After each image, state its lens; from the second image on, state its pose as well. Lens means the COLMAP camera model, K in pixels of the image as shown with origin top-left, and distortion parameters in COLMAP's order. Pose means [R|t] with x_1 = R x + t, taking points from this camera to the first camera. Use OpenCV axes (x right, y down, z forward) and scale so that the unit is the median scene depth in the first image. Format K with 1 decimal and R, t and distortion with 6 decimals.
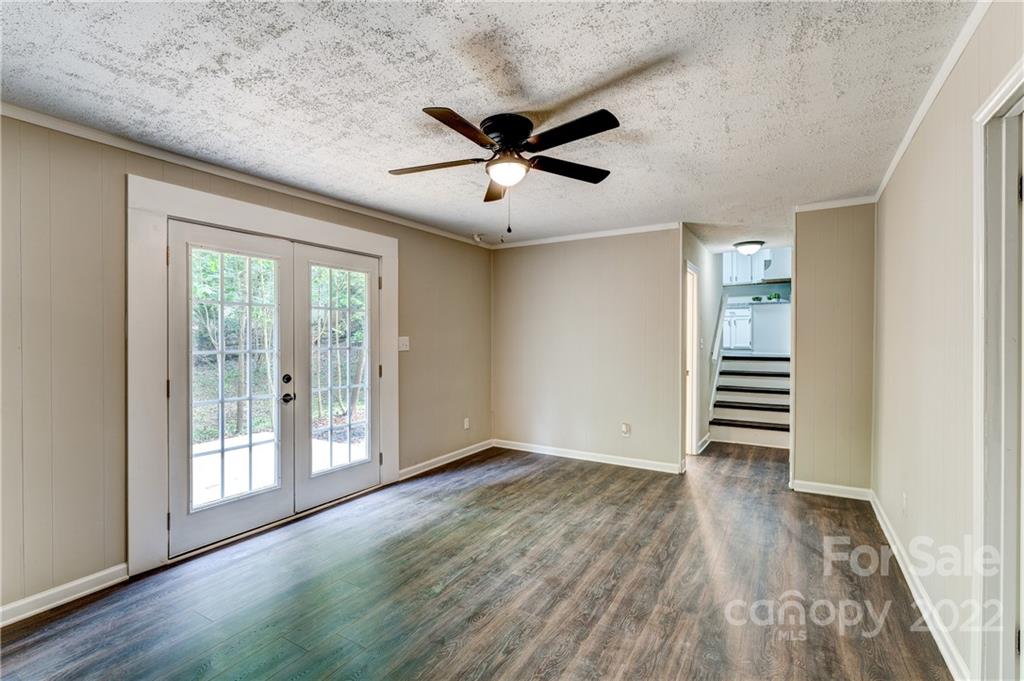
lens RADIAL K [[459.7, 0, 509.5], [0, 459.7, 341.0], [0, 0, 1]] dist [0.000472, -0.000335]
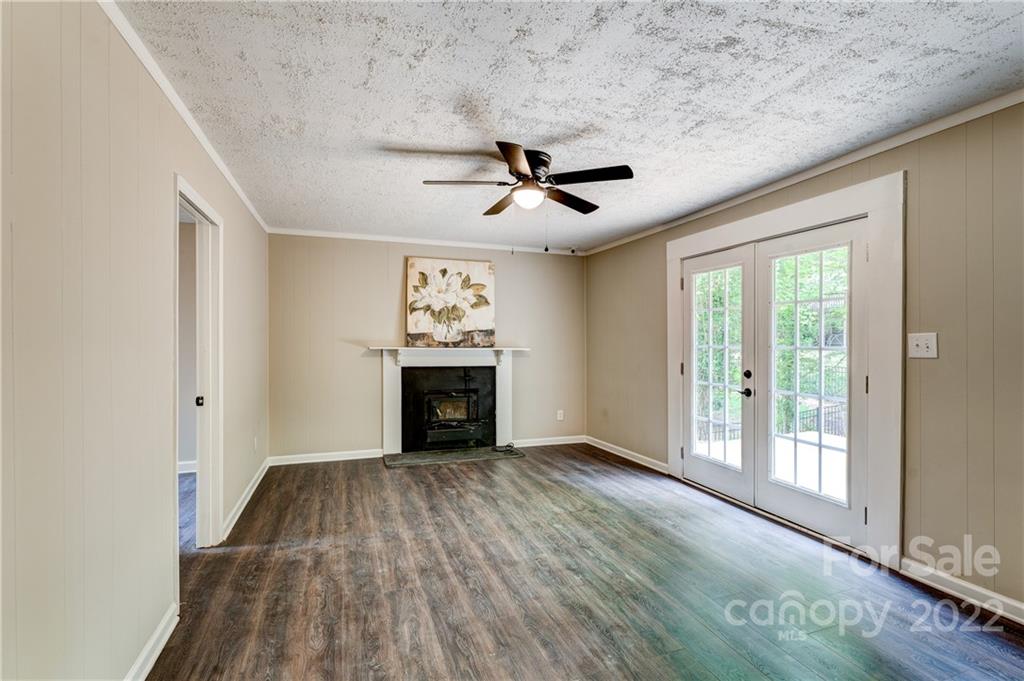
lens RADIAL K [[459.7, 0, 509.4], [0, 459.7, 339.7], [0, 0, 1]] dist [0.000472, -0.000335]
pose [[-0.624372, 0.004846, -0.781112, 0.879171], [-0.000418, 0.999979, 0.006539, -0.006061], [0.781127, 0.004409, -0.624356, 1.568375]]
